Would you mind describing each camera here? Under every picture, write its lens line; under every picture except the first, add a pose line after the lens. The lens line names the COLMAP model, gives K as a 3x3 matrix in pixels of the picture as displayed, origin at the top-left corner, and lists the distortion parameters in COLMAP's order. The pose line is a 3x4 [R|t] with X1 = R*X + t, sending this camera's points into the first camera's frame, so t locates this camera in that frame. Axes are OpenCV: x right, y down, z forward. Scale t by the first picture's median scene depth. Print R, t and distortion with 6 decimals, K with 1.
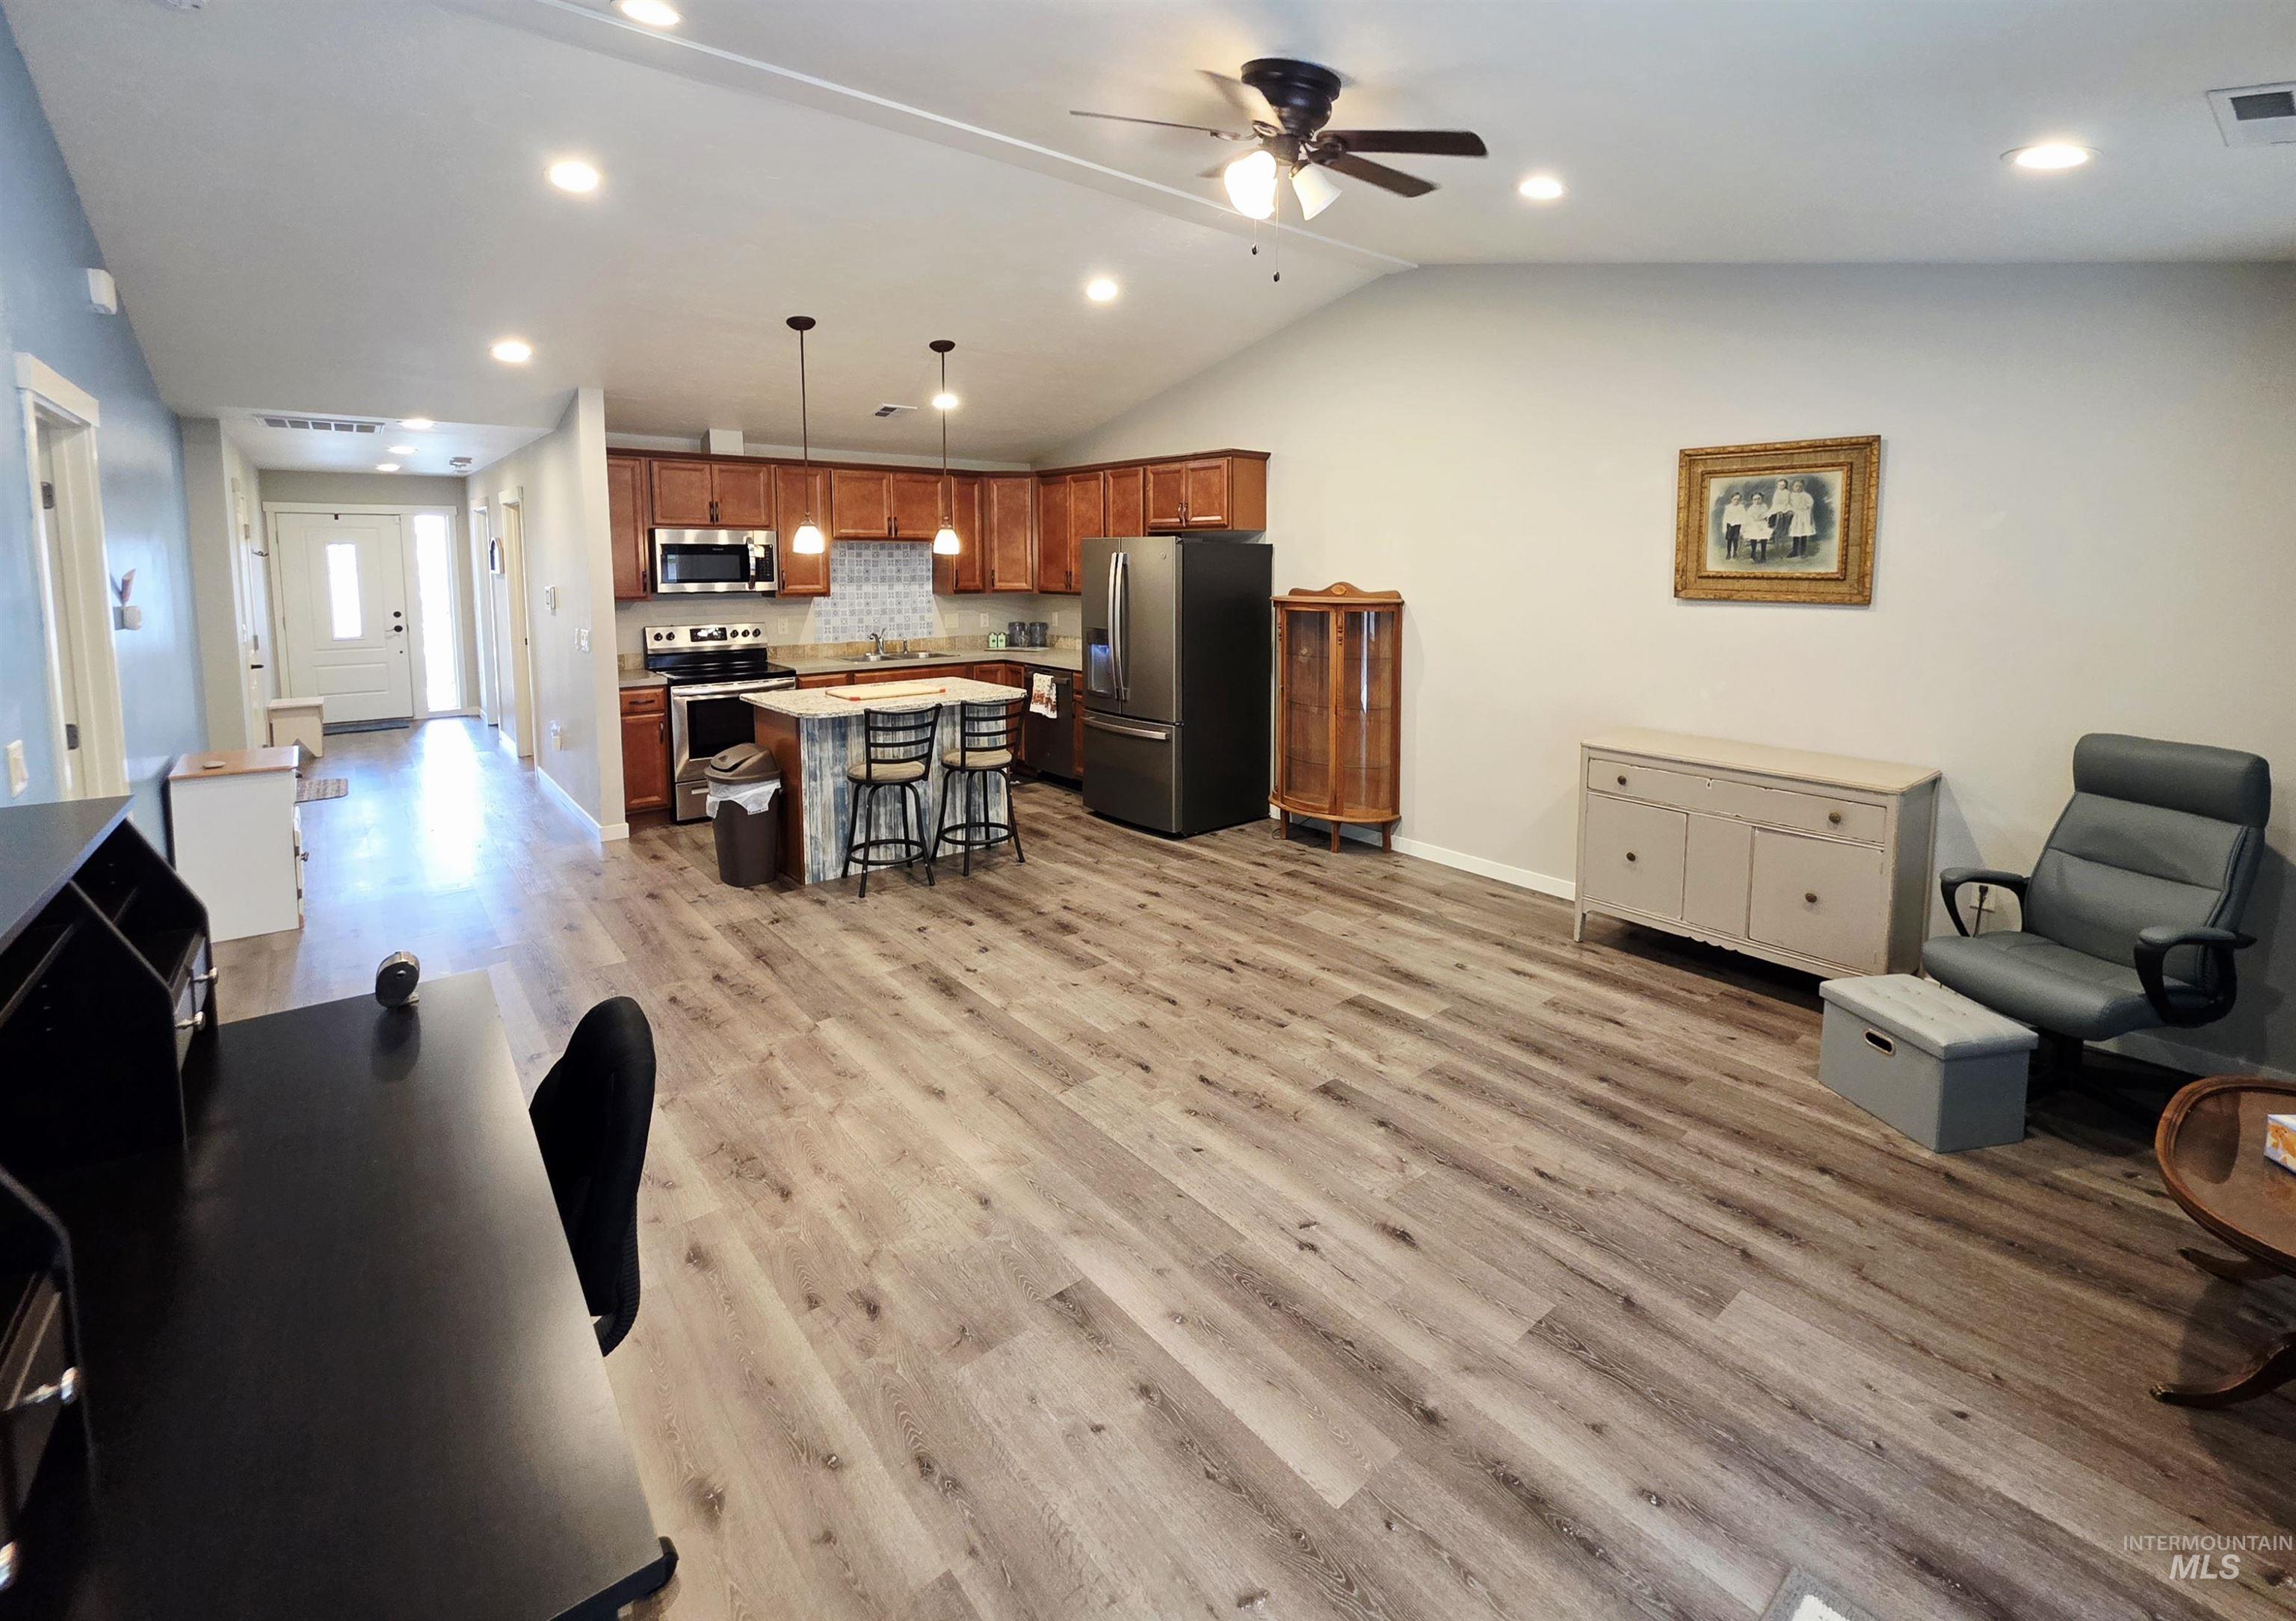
lens RADIAL K [[1013.9, 0, 1200.0], [0, 1013.9, 648.5], [0, 0, 1]] dist [-0.000554, 0.000102]
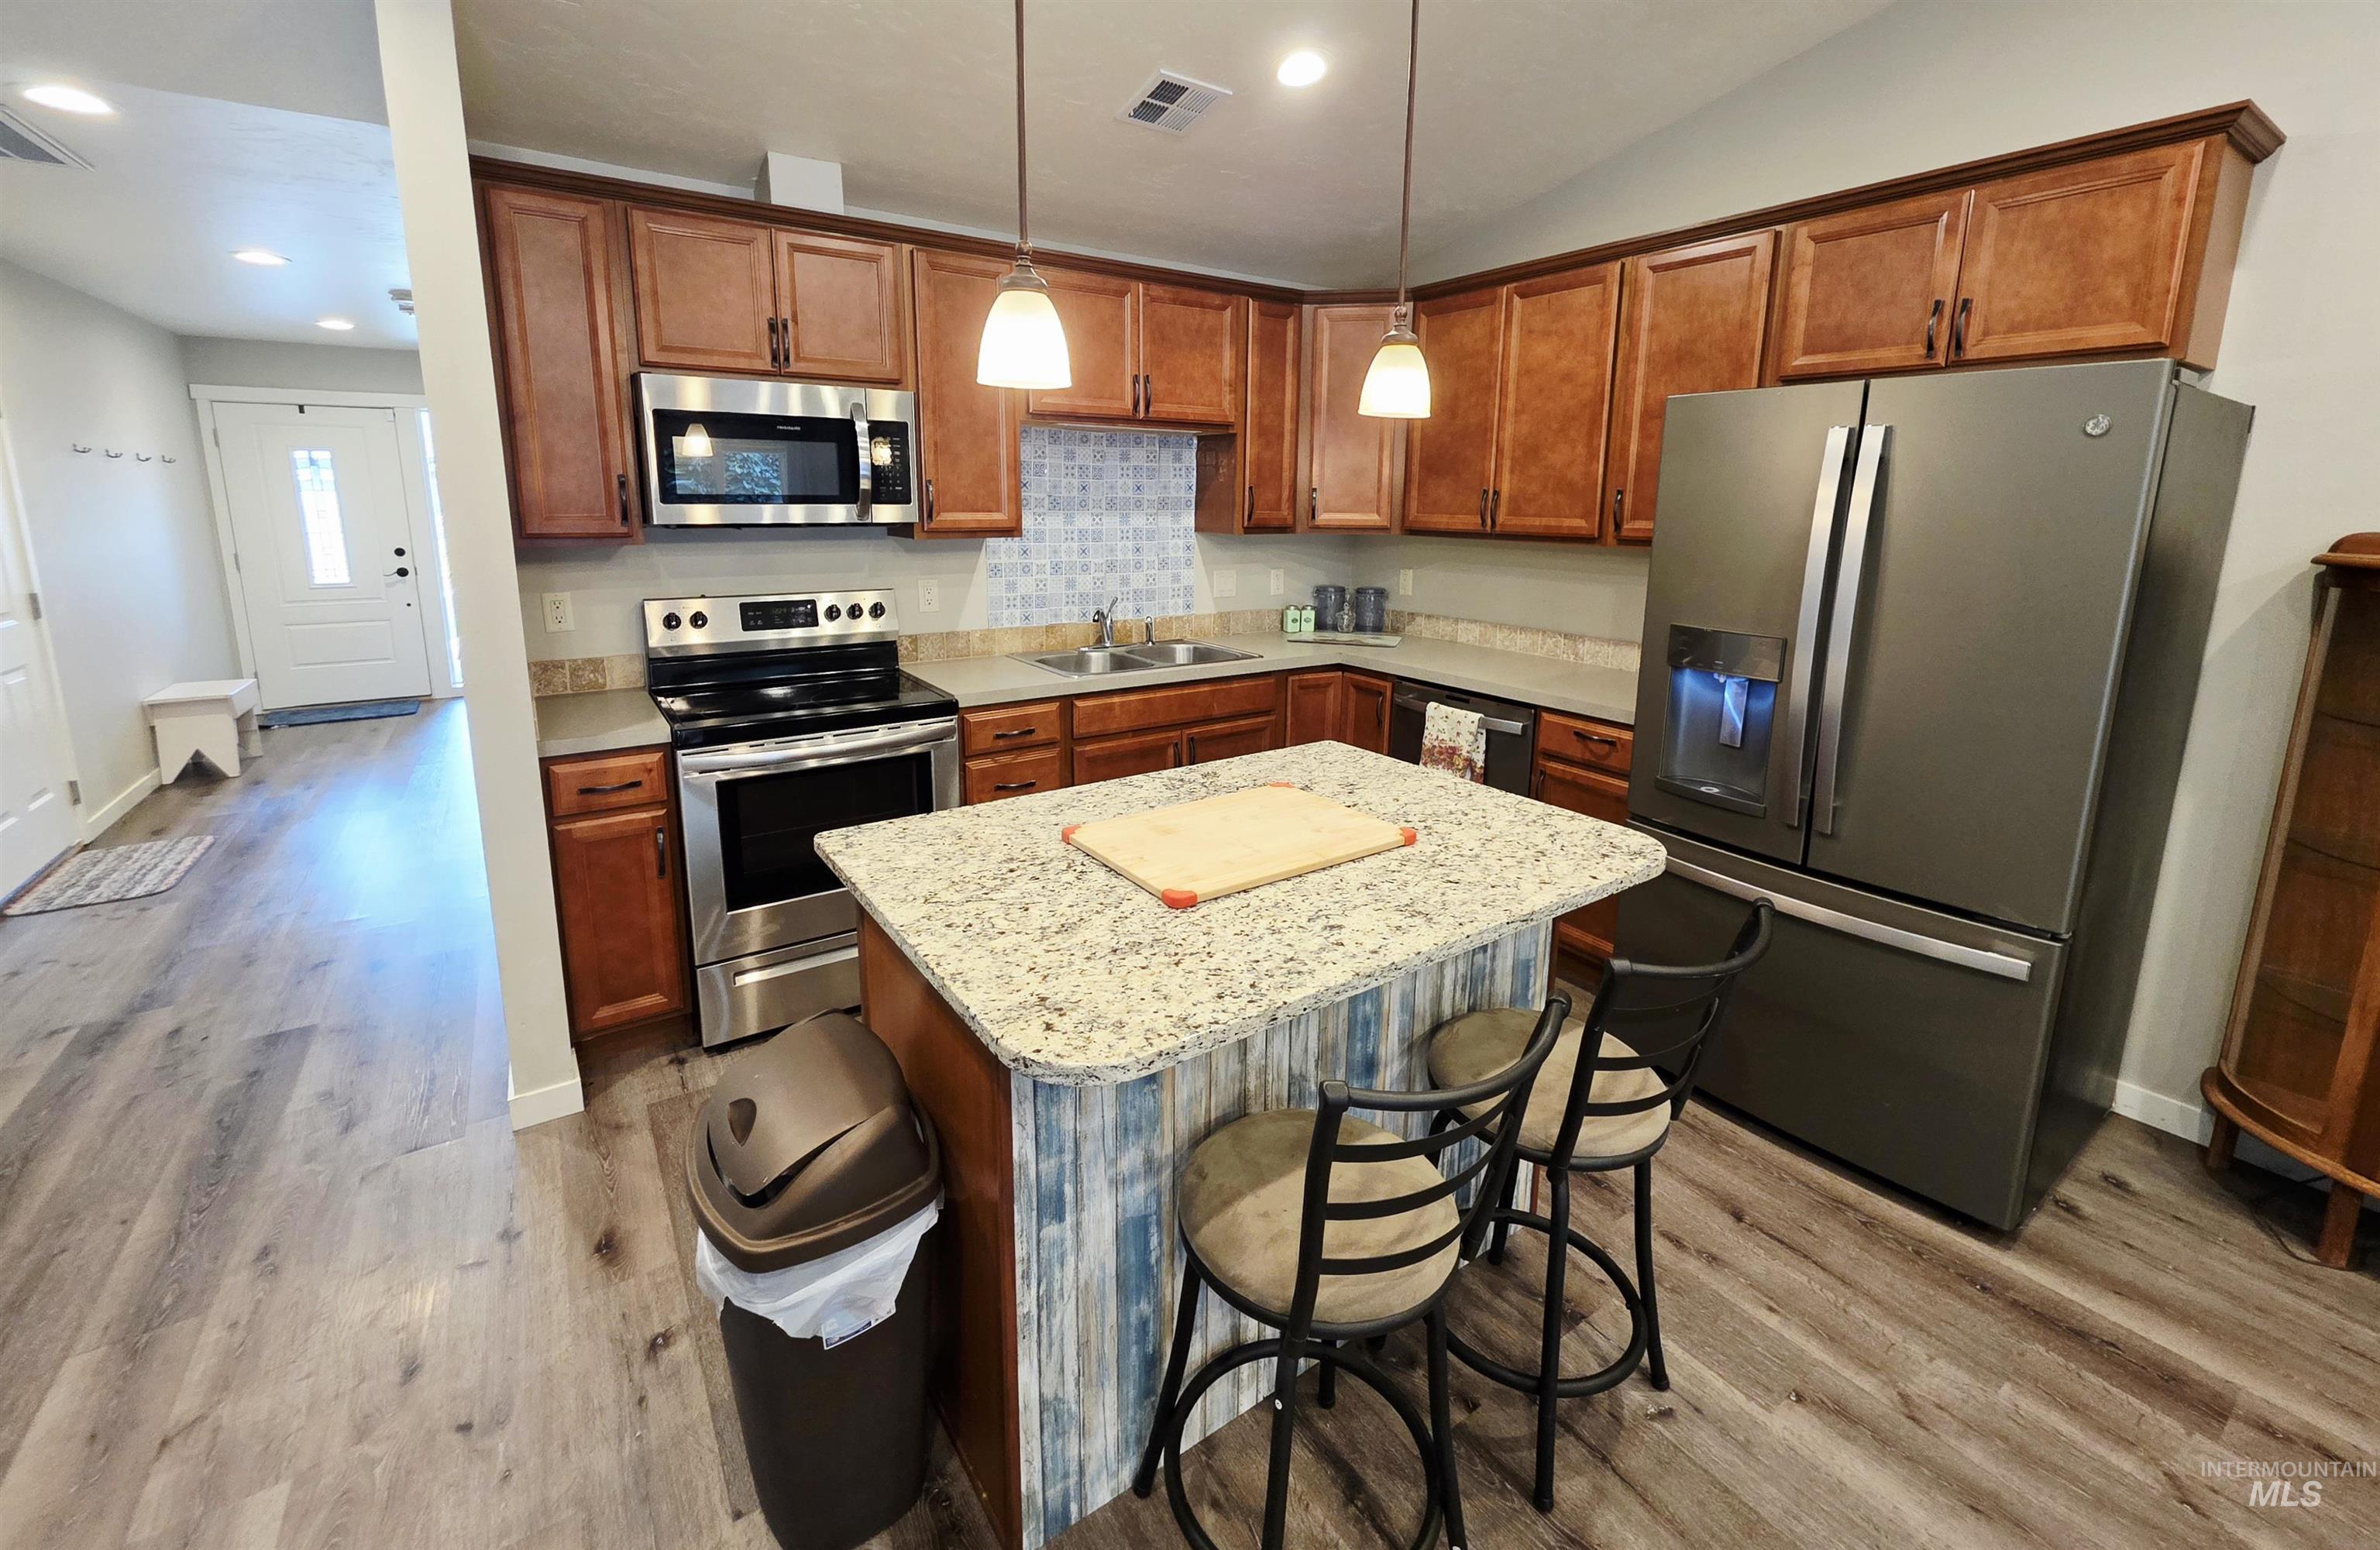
lens RADIAL K [[966.9, 0, 1190.9], [0, 966.9, 671.9], [0, 0, 1]] dist [-0.000121, -0.000063]
pose [[0.992829, 0.029283, -0.115900, -0.361221], [-0.018832, 0.995740, 0.090264, -0.047693], [0.118049, -0.087435, 0.989151, 0.861361]]
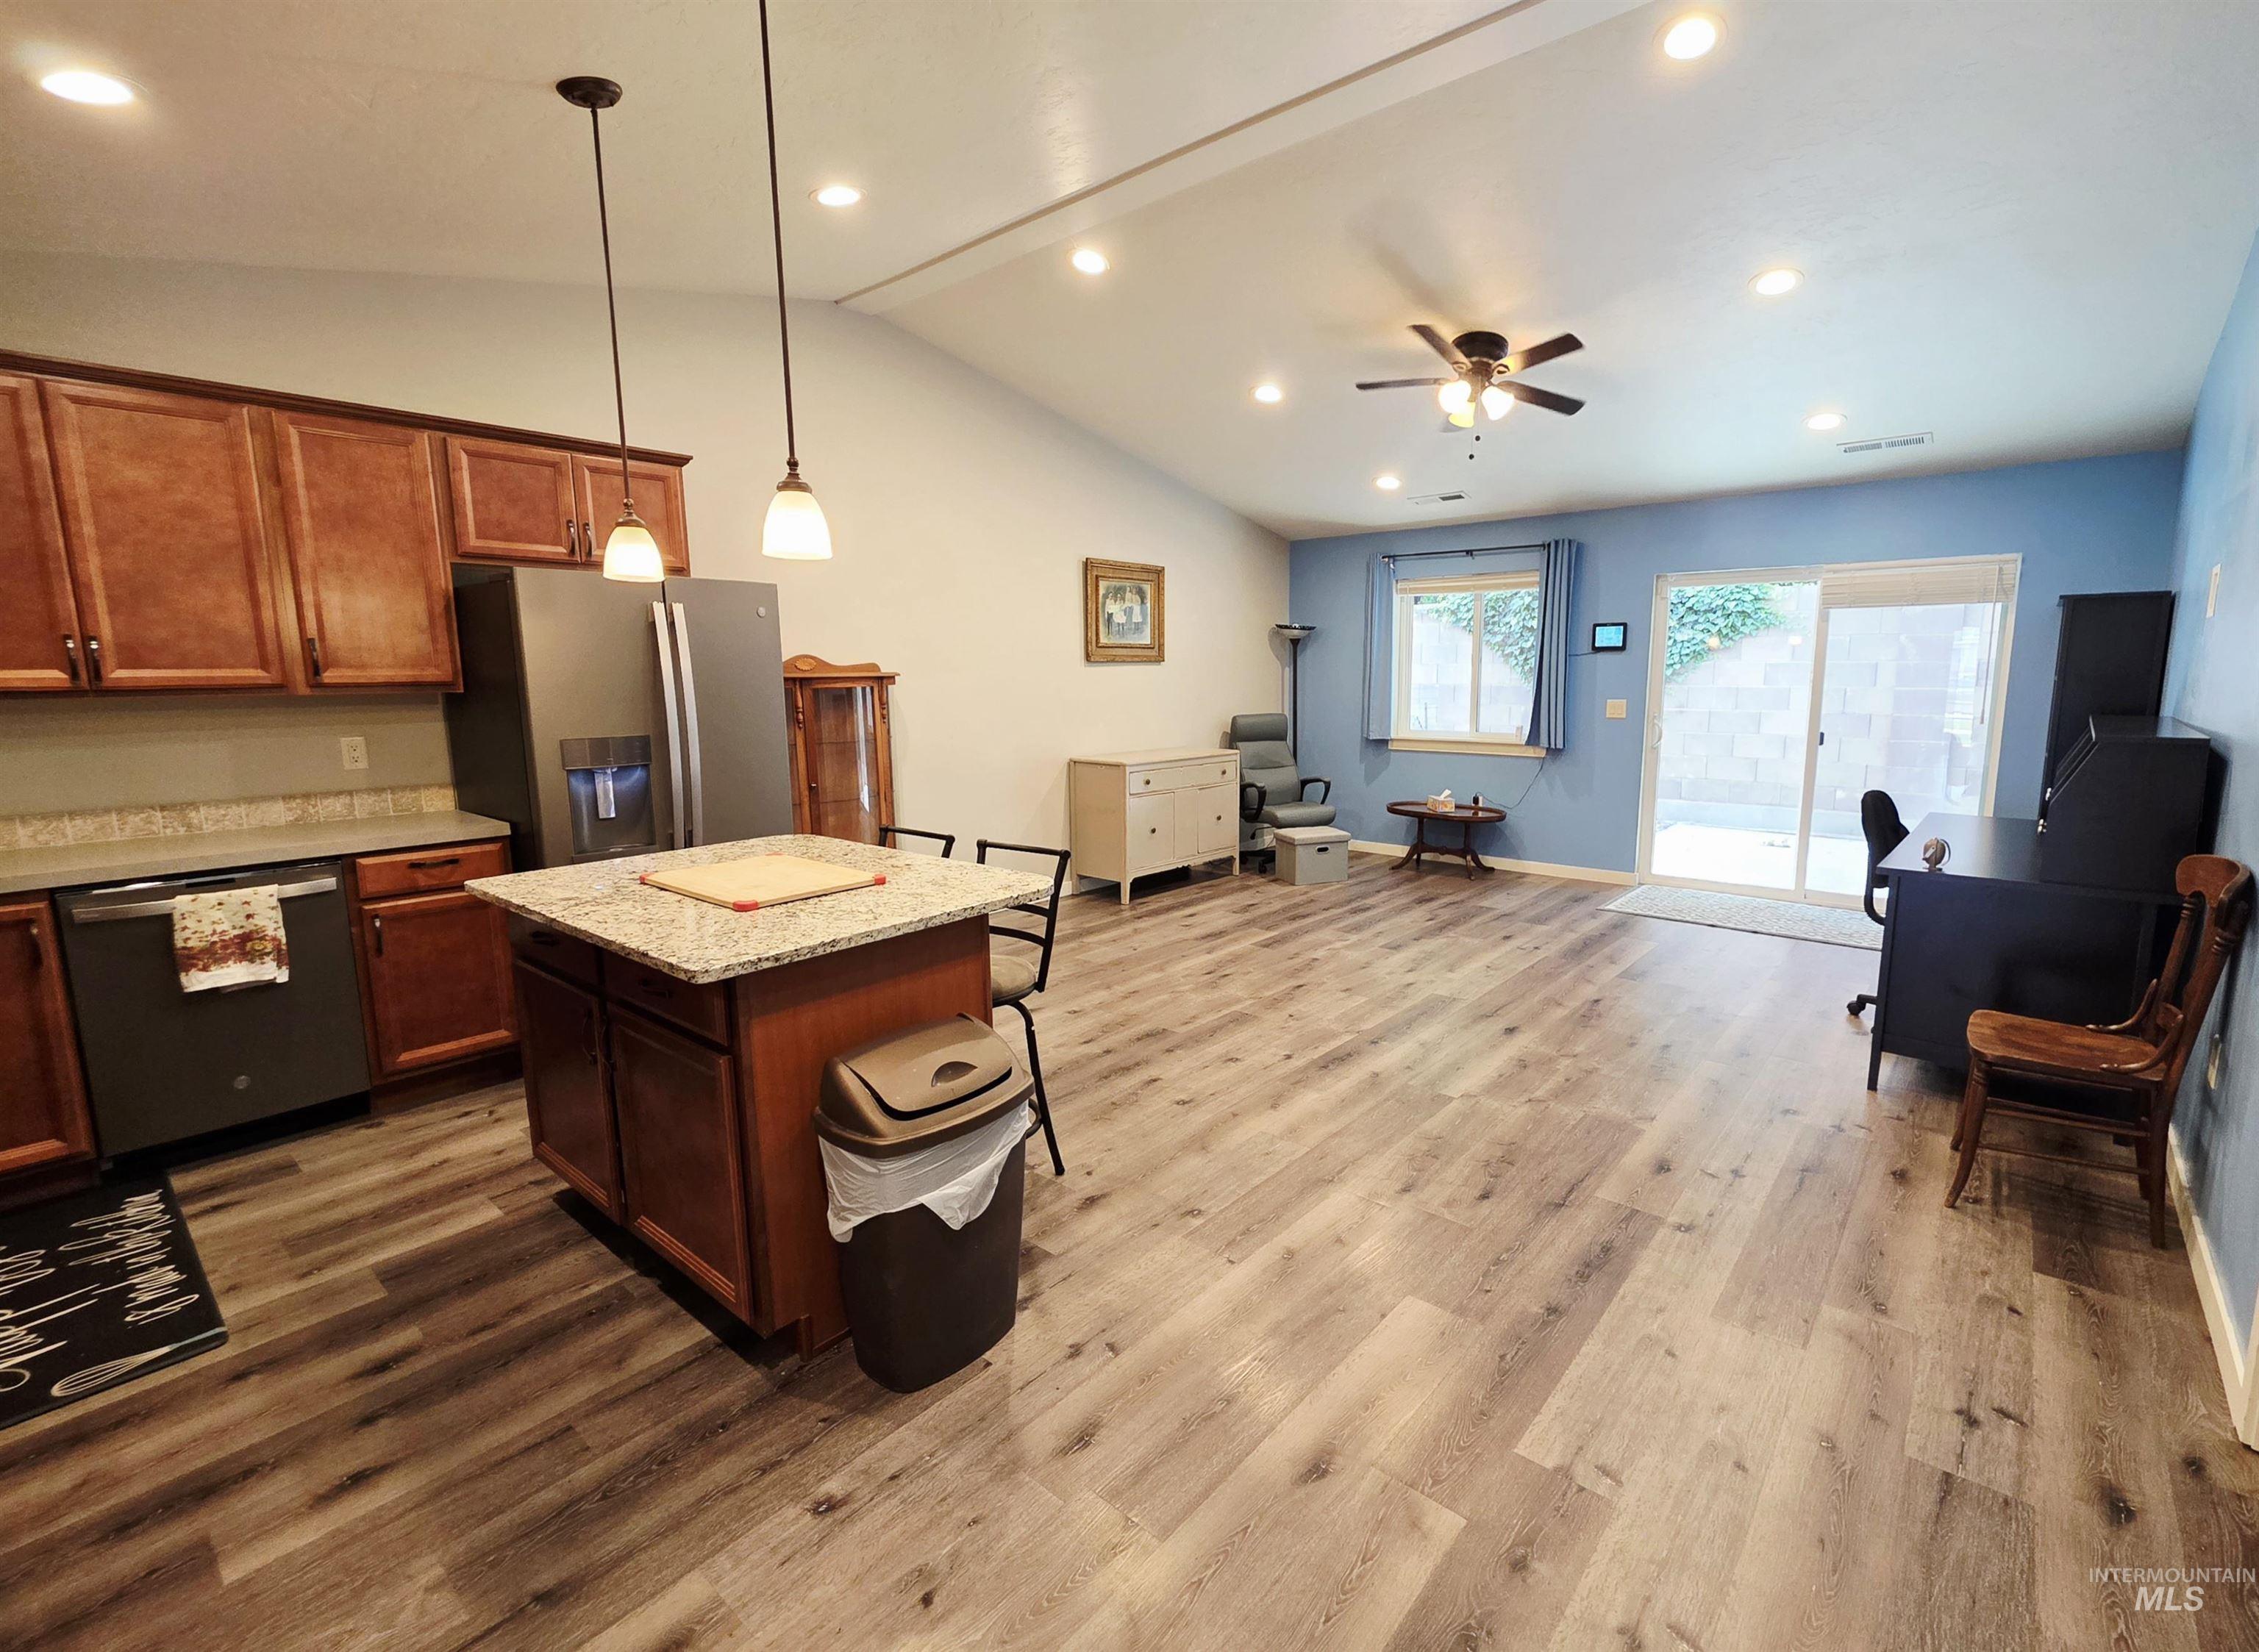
lens RADIAL K [[992.7, 0, 1189.1], [0, 992.7, 821.6], [0, 0, 1]] dist [0.001040, -0.000357]
pose [[-0.160860, -0.152185, 0.975174, -0.965634], [0.095299, 0.981029, 0.168818, -0.050900], [-0.982366, 0.120089, -0.143305, 1.082272]]
